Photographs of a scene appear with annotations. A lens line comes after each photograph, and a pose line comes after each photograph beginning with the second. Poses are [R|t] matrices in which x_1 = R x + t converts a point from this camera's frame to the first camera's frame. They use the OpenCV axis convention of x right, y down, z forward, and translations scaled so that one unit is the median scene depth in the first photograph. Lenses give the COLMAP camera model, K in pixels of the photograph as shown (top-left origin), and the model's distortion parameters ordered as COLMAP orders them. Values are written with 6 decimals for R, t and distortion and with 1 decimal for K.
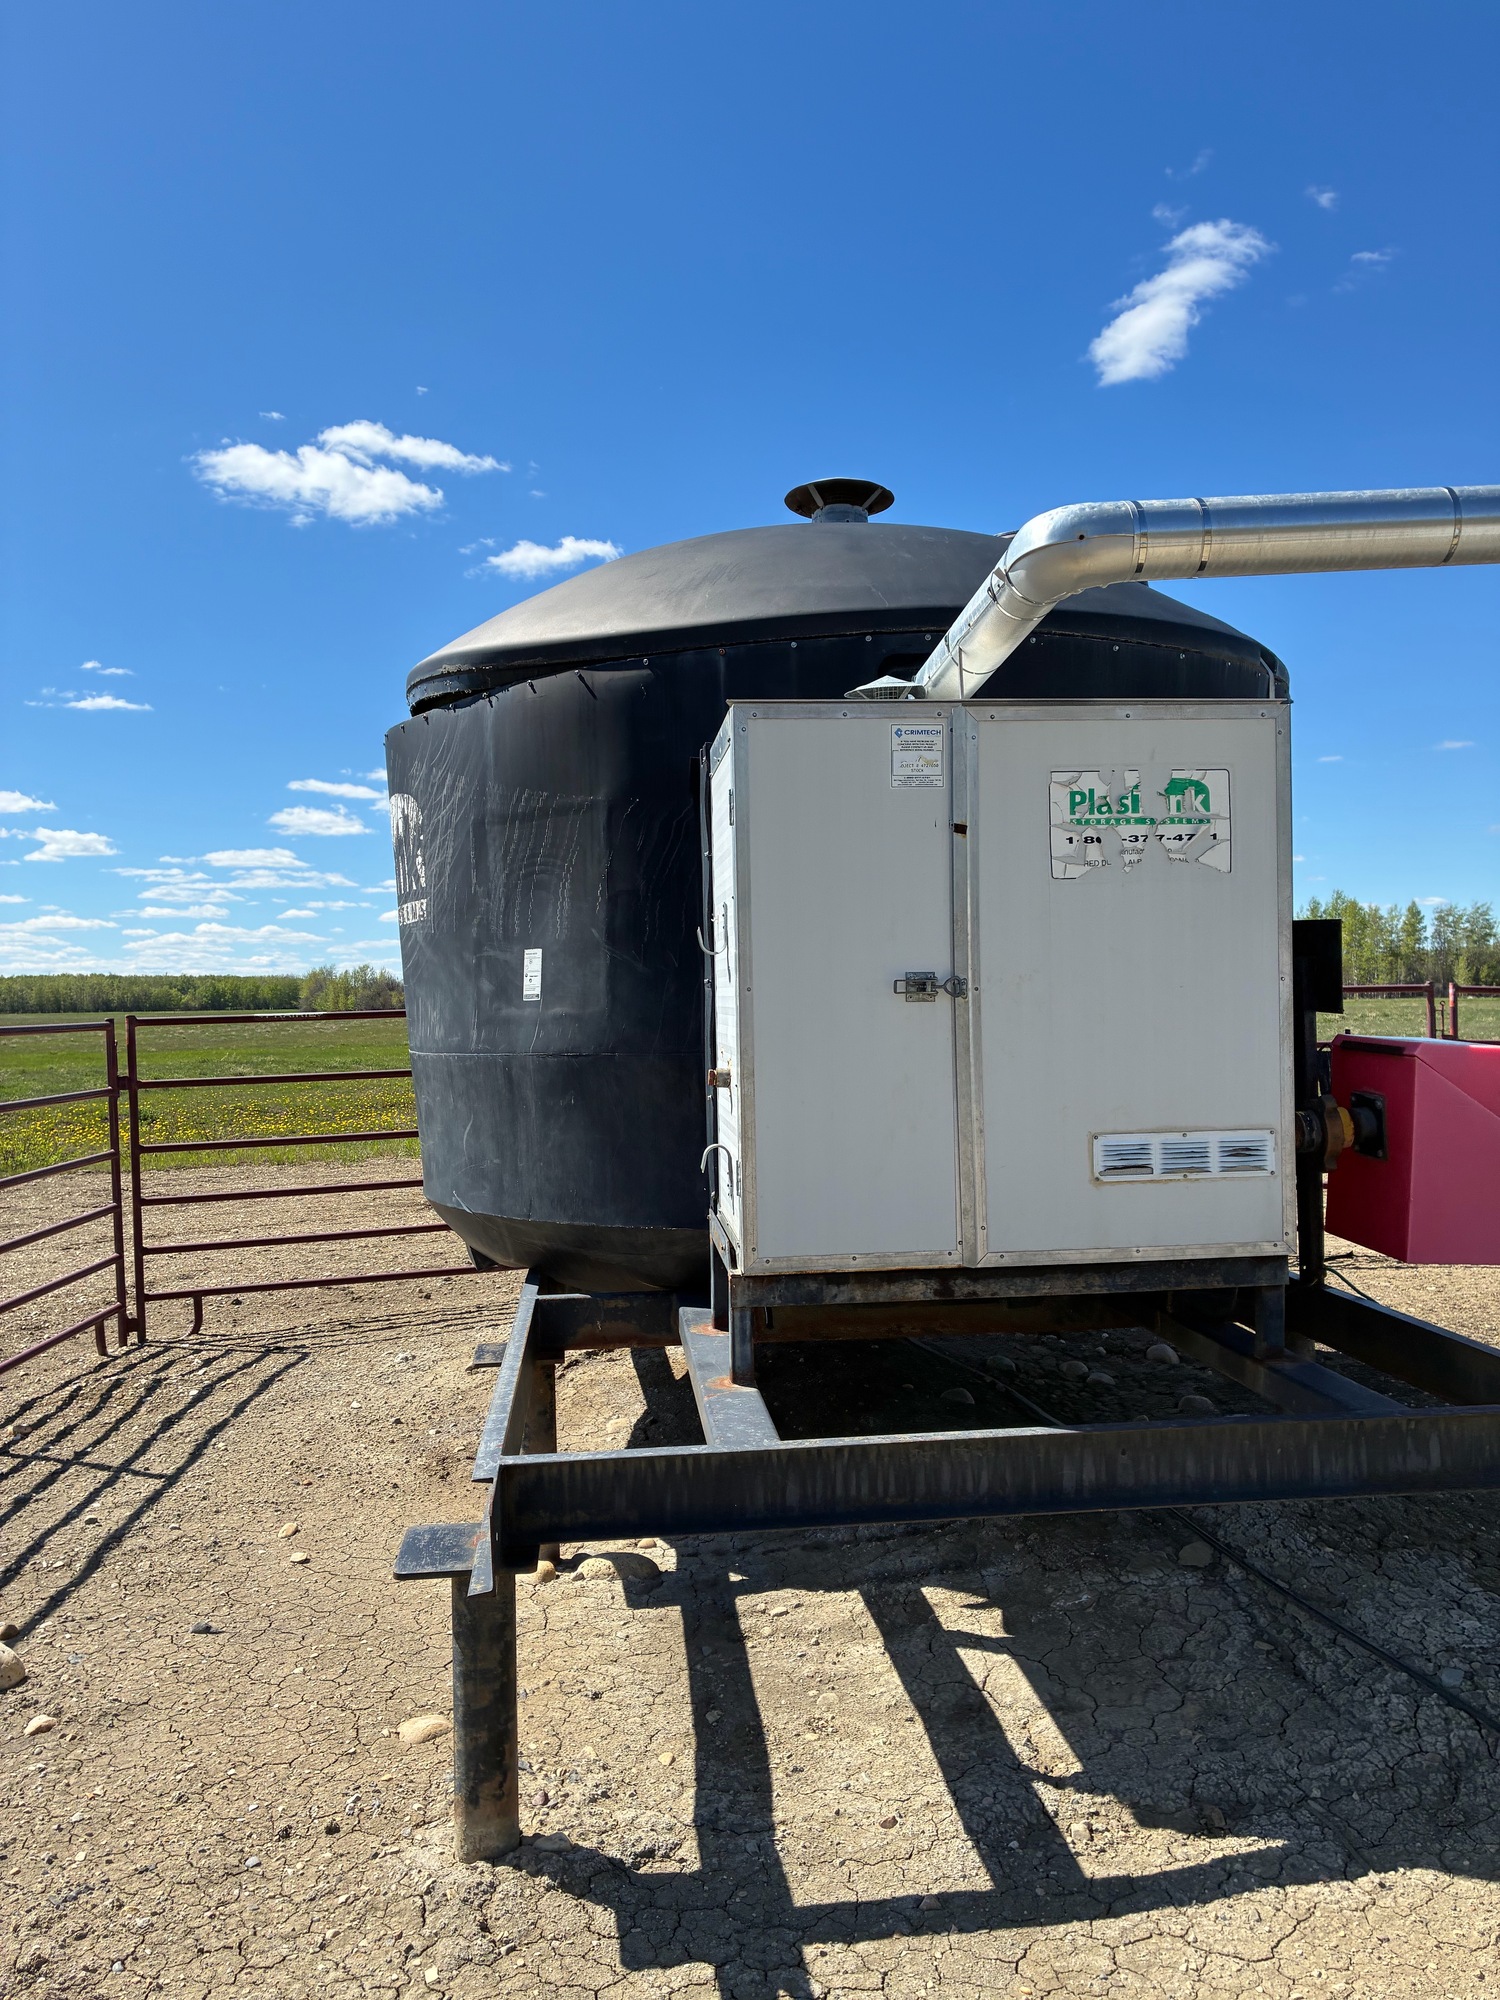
lens RADIAL K [[1499.6, 0, 746.3], [0, 1499.6, 1015.6], [0, 0, 1]] dist [0.044121, -0.048287]
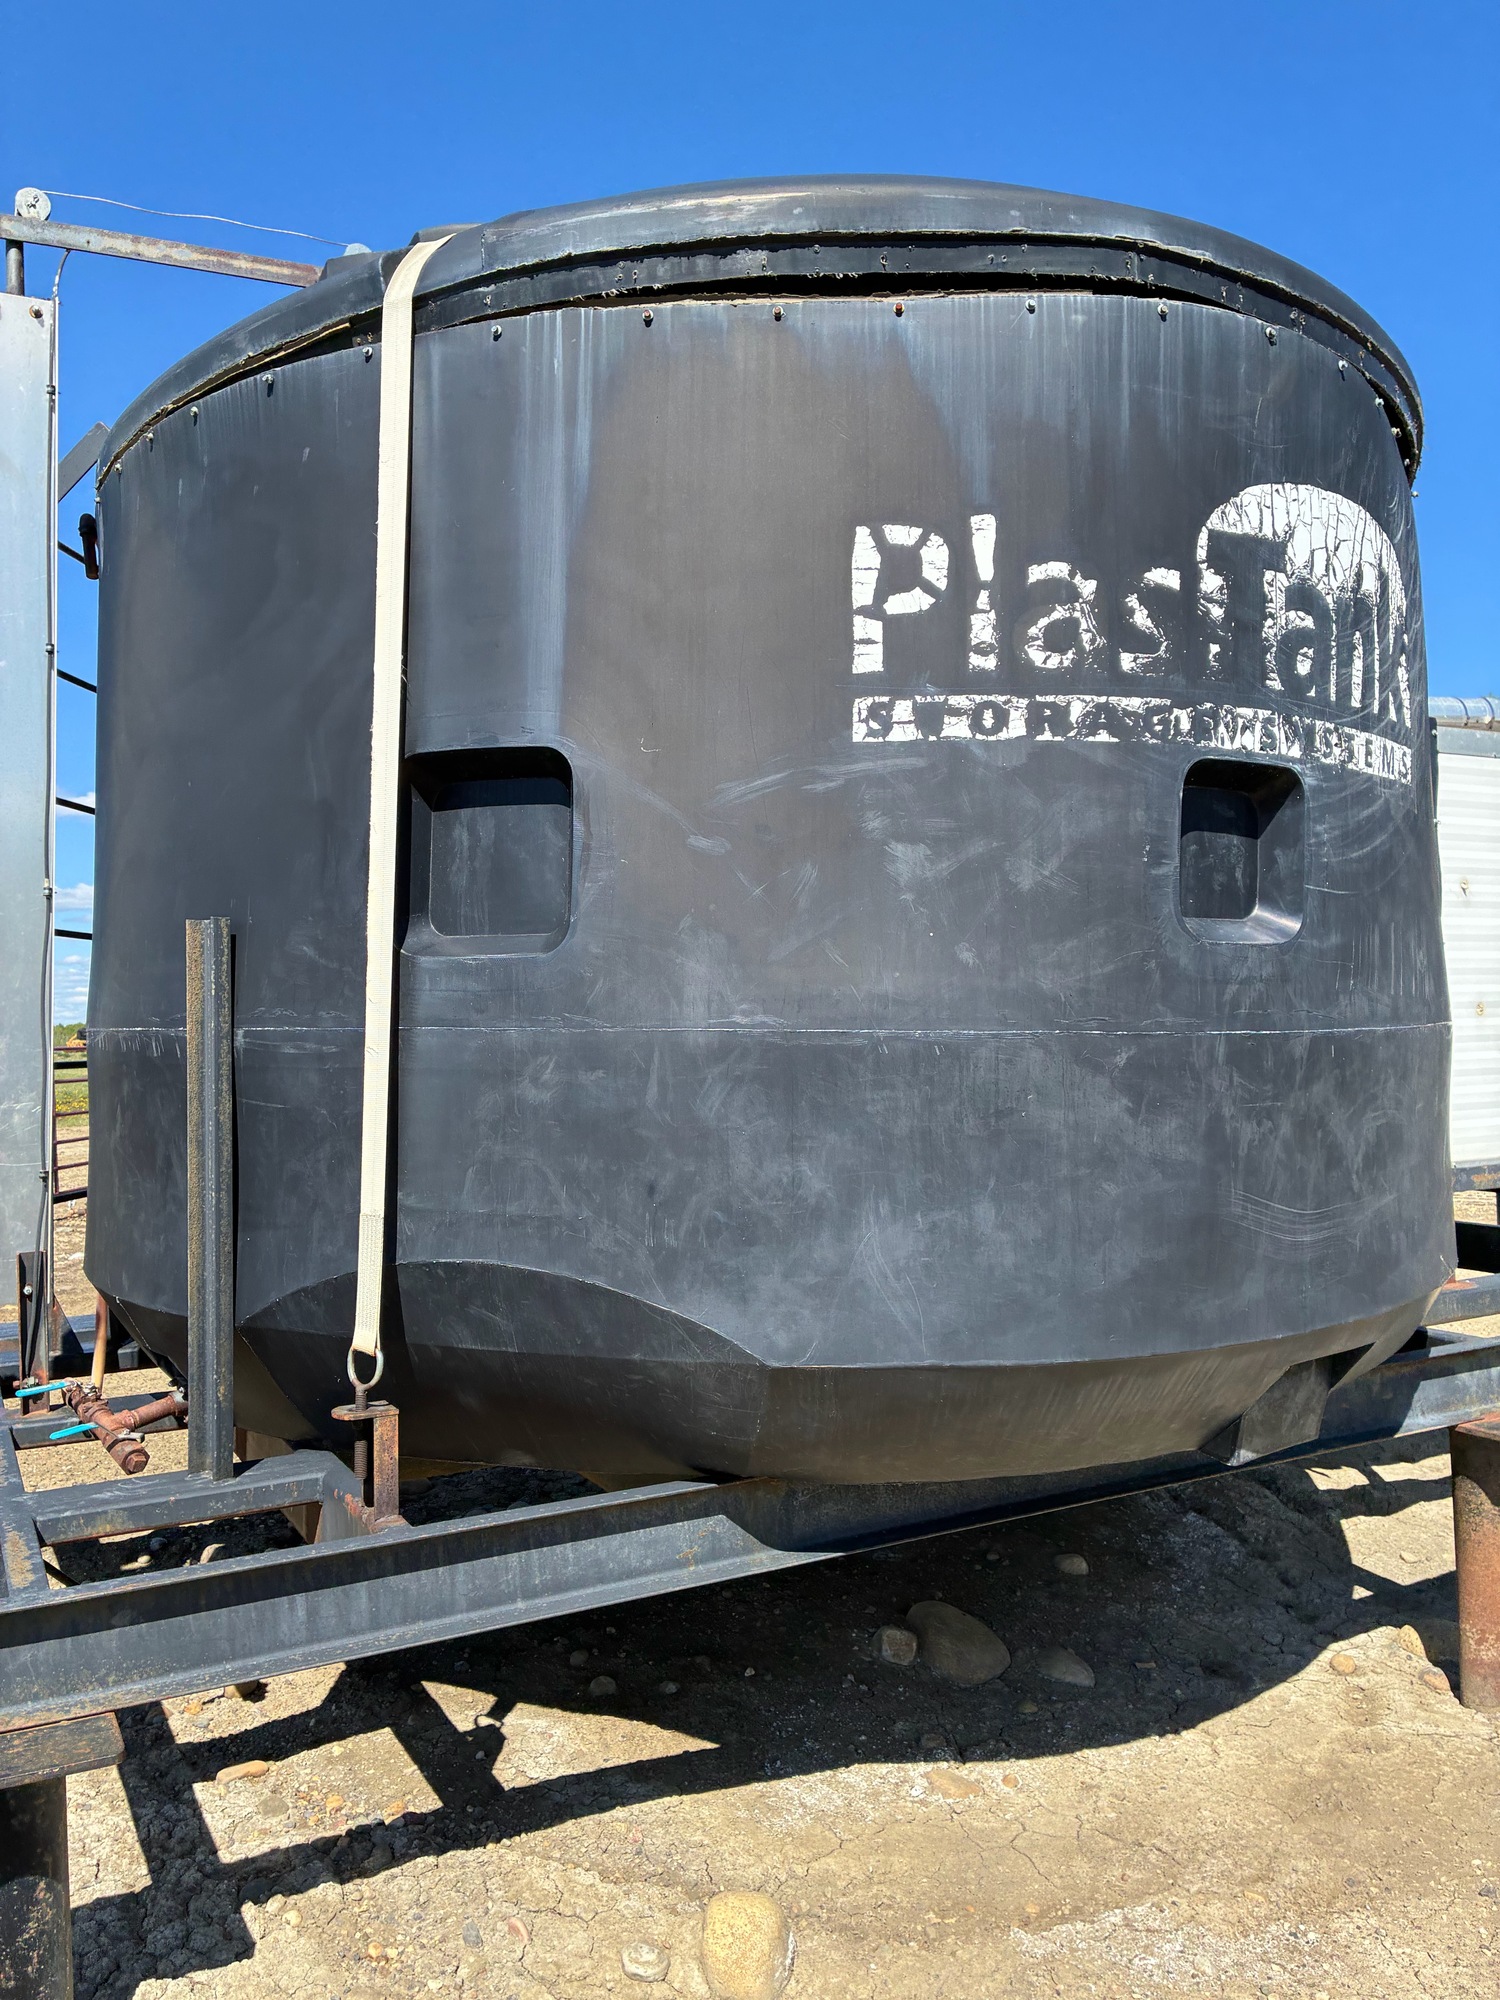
lens RADIAL K [[1499.6, 0, 627.3], [0, 1499.6, 1000.9], [0, 0, 1]] dist [0.044121, -0.048287]
pose [[-0.321743, 0.057706, 0.945067, -0.743354], [0.051578, 0.997727, -0.043362, 0.029317], [-0.945421, 0.034793, -0.323988, 1.678981]]
